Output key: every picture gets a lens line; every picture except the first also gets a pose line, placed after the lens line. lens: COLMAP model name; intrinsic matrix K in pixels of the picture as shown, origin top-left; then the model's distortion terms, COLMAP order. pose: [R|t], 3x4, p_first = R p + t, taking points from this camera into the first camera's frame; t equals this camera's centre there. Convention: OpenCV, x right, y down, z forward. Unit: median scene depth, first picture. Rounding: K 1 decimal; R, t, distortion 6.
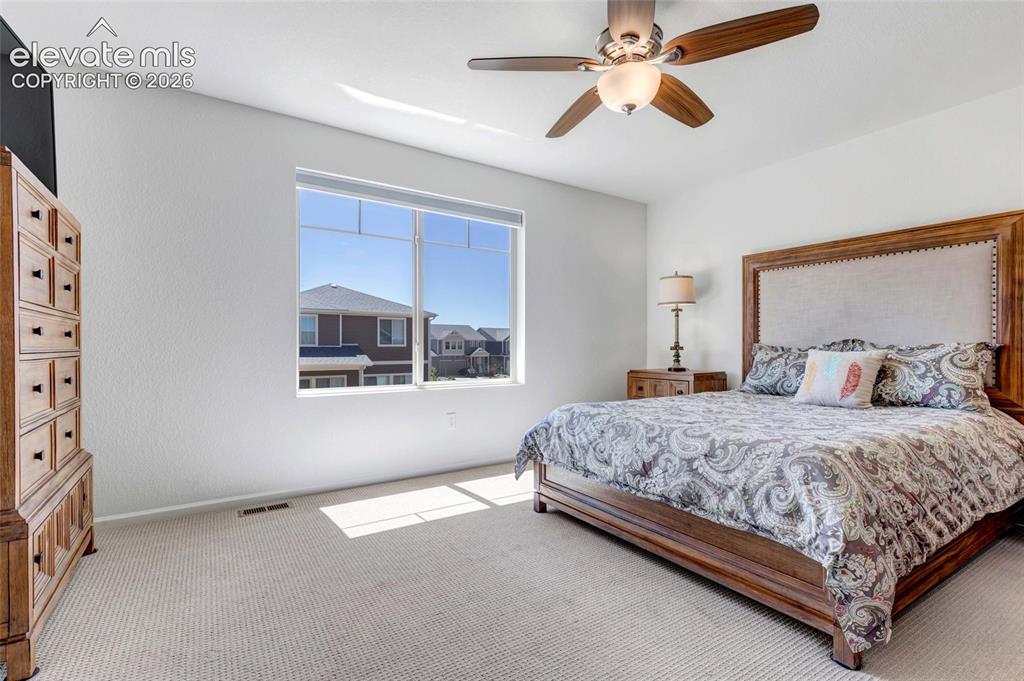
lens RADIAL K [[469.9, 0, 503.8], [0, 469.9, 346.4], [0, 0, 1]] dist [0.004363, -0.001148]
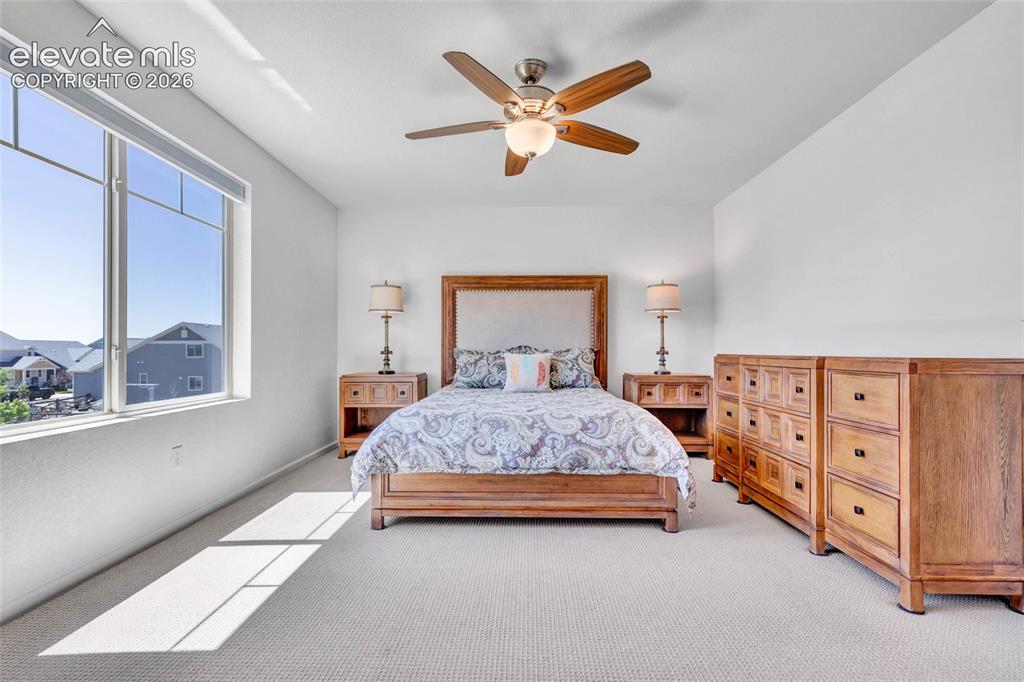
lens RADIAL K [[469.9, 0, 504.4], [0, 469.9, 347.6], [0, 0, 1]] dist [0.004363, -0.001148]
pose [[0.564906, 0.003918, 0.825146, -0.568560], [0.001623, 0.999982, -0.005859, -0.000868], [-0.825154, 0.004649, 0.564889, 0.275529]]
